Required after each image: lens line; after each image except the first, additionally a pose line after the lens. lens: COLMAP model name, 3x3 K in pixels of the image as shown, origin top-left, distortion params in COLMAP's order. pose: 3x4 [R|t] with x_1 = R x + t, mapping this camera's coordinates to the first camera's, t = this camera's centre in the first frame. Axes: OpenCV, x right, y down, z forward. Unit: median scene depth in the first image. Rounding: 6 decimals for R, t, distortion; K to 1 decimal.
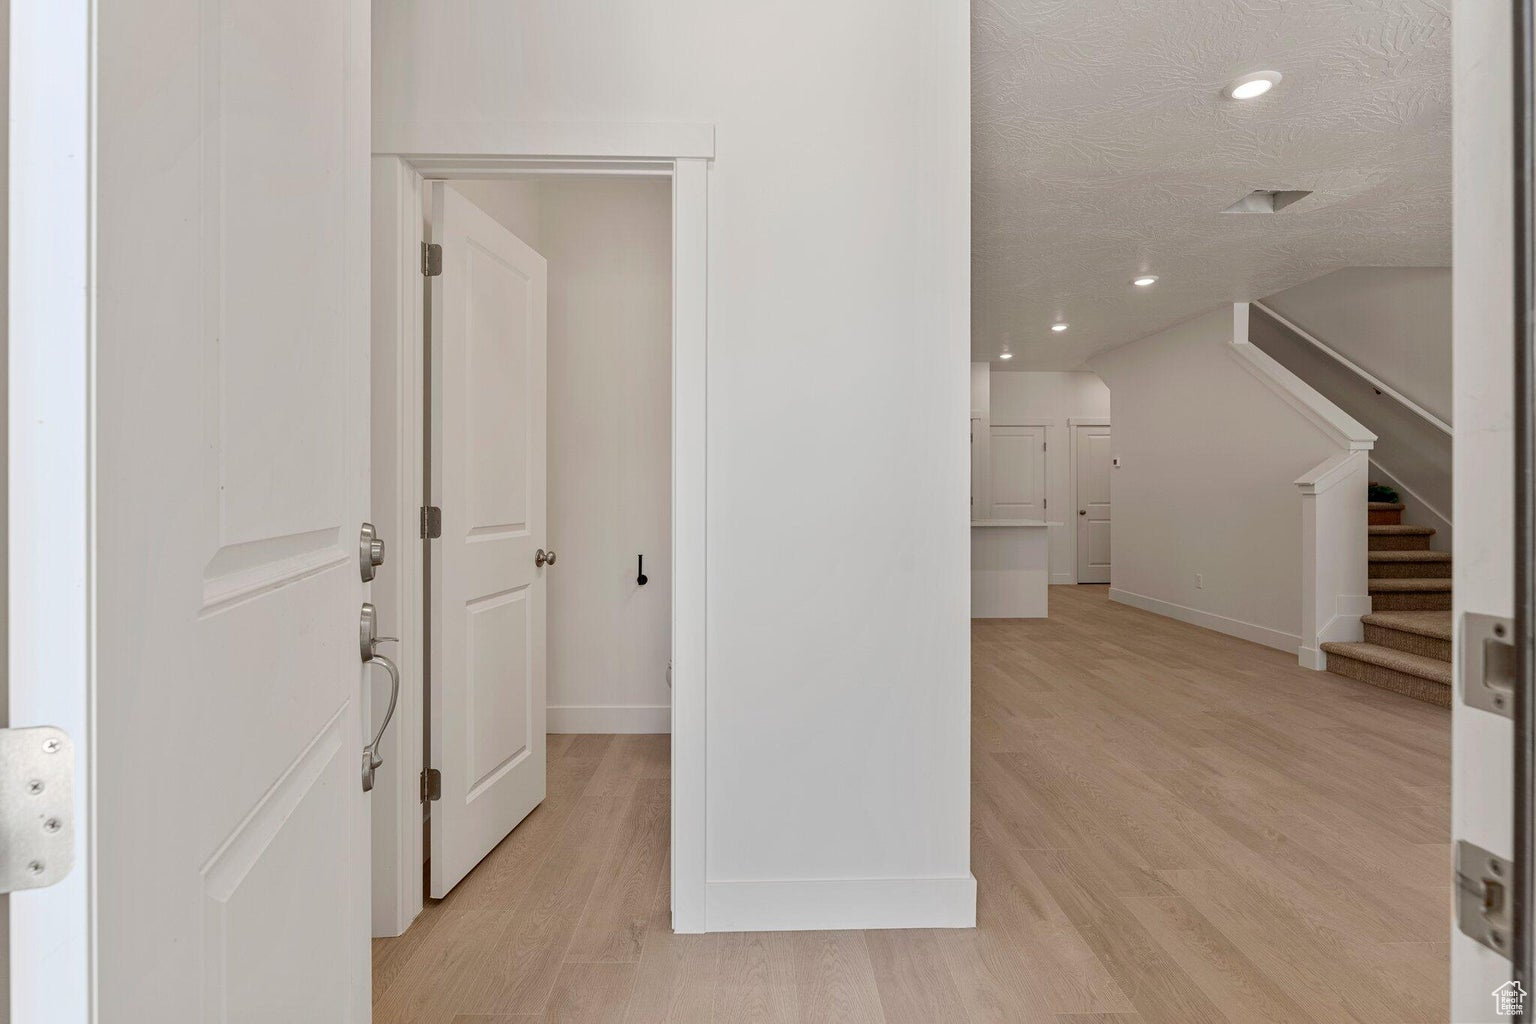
lens RADIAL K [[744.1, 0, 770.1], [0, 744.1, 493.5], [0, 0, 1]] dist [0.000162, 0.000746]
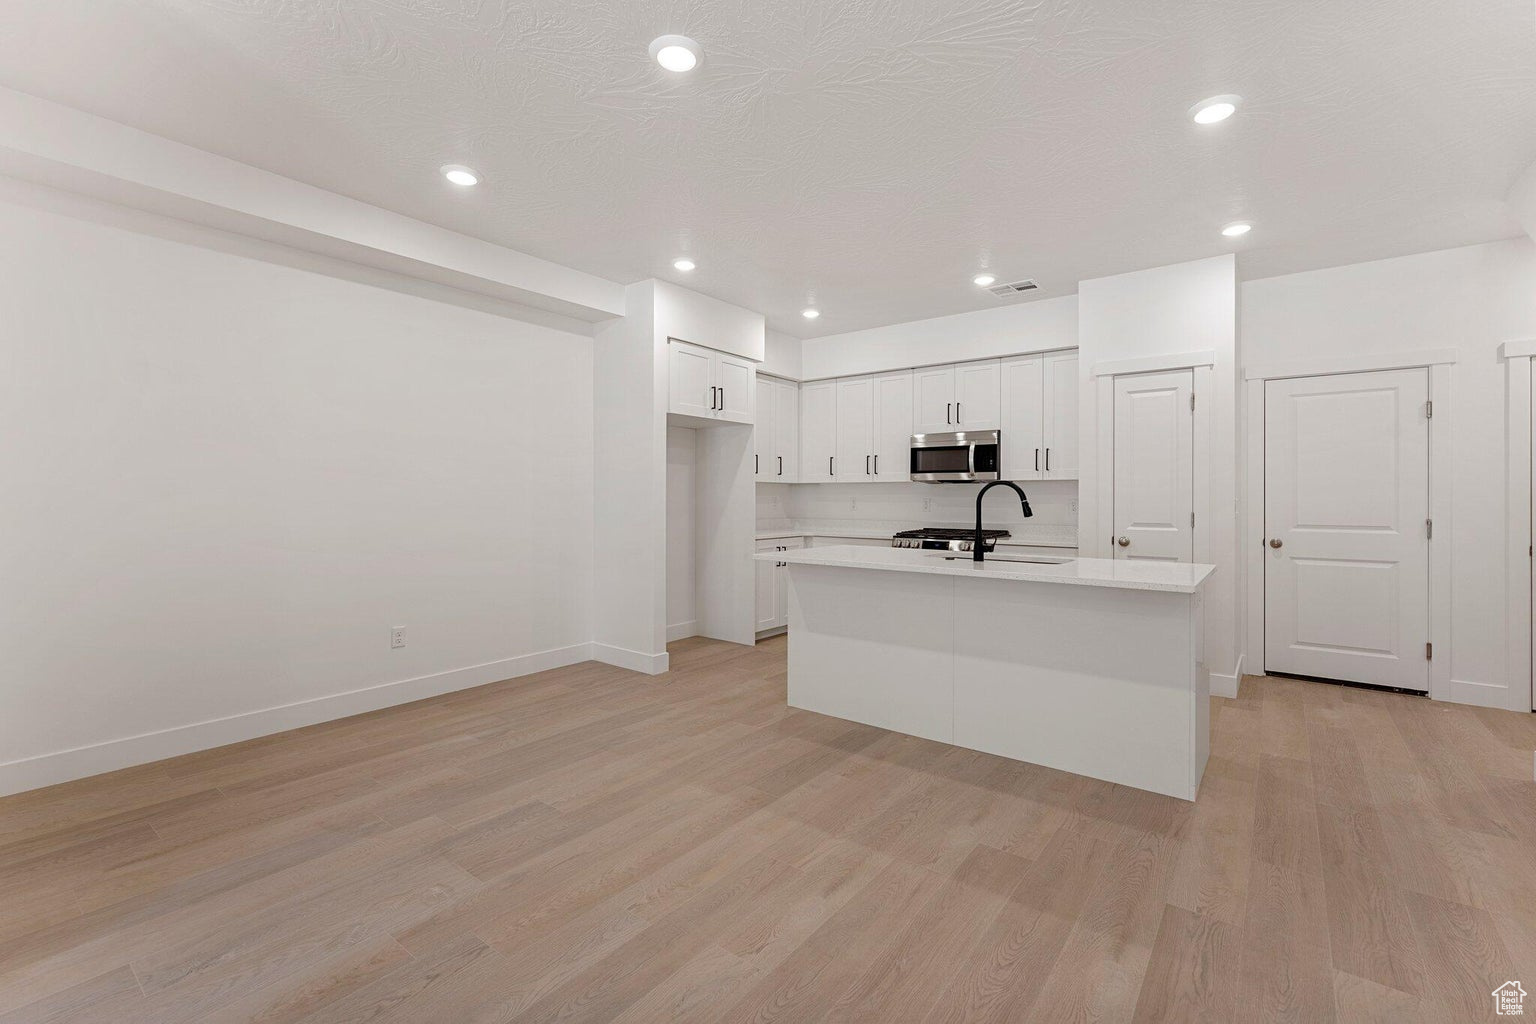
lens RADIAL K [[671.6, 0, 765.6], [0, 671.6, 496.9], [0, 0, 1]] dist [-0.000603, 0.000031]
pose [[0.773394, 0.001335, -0.633925, 0.610007], [-0.001716, 0.999999, 0.000013, -0.012627], [0.633924, 0.001078, 0.773395, 0.770720]]
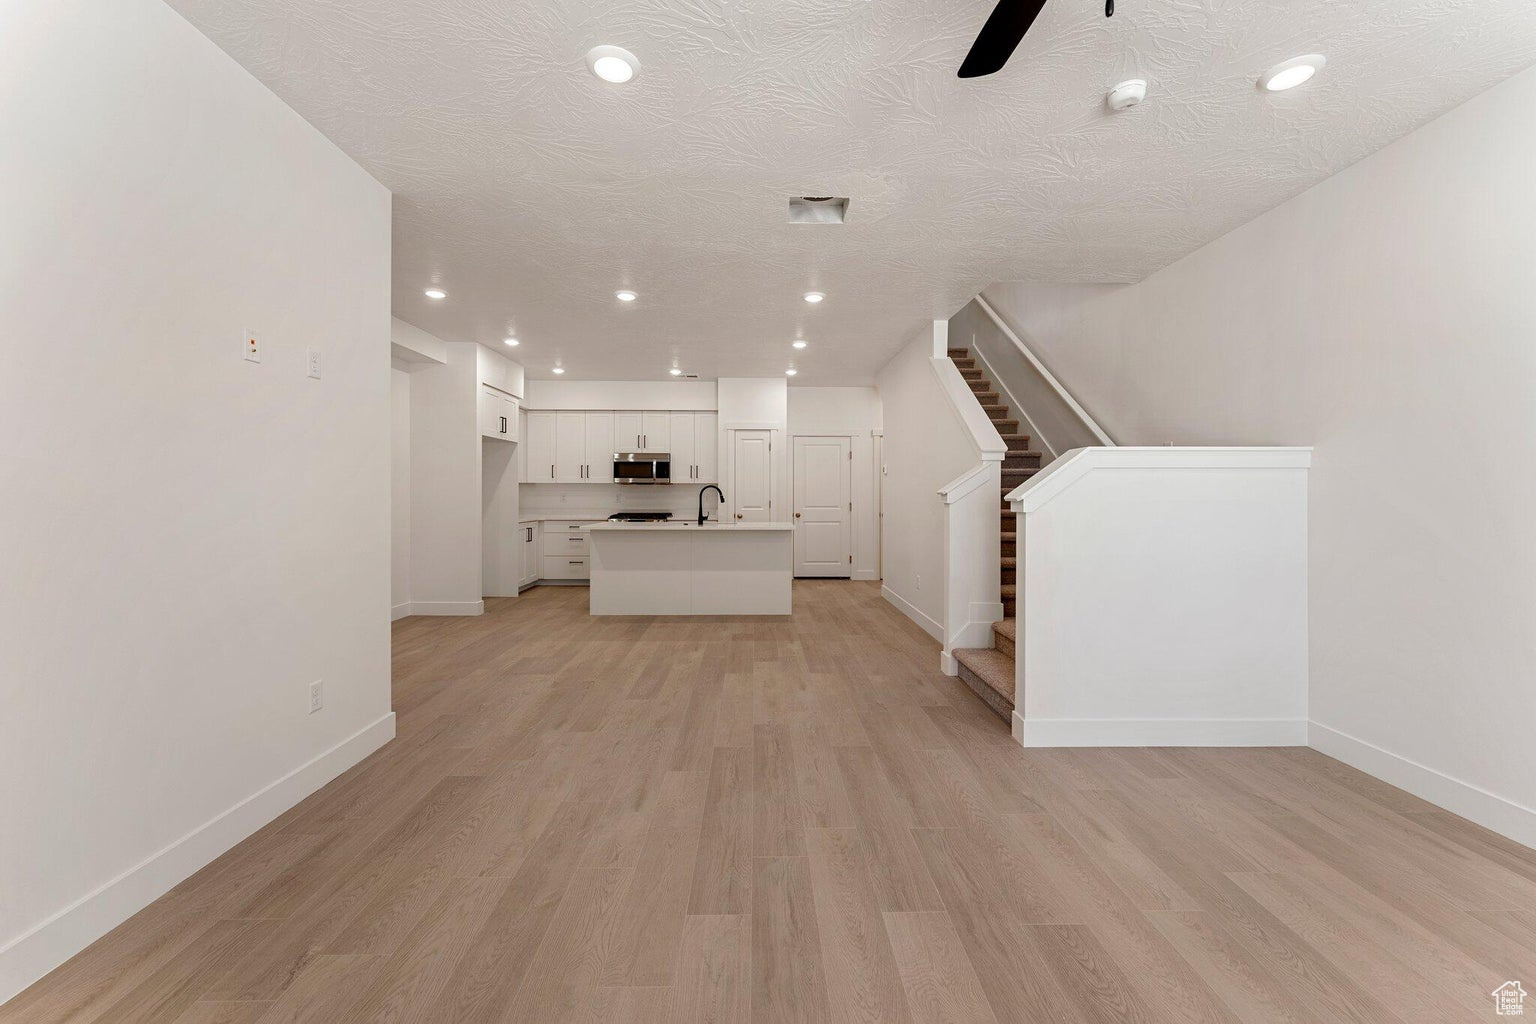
lens RADIAL K [[625.9, 0, 761.1], [0, 625.9, 496.1], [0, 0, 1]] dist [0.003043, 0.000382]
pose [[0.999843, 0.001104, -0.017671, 0.493739], [-0.001006, 0.999984, 0.005541, -0.014292], [0.017677, -0.005522, 0.999828, 0.134600]]
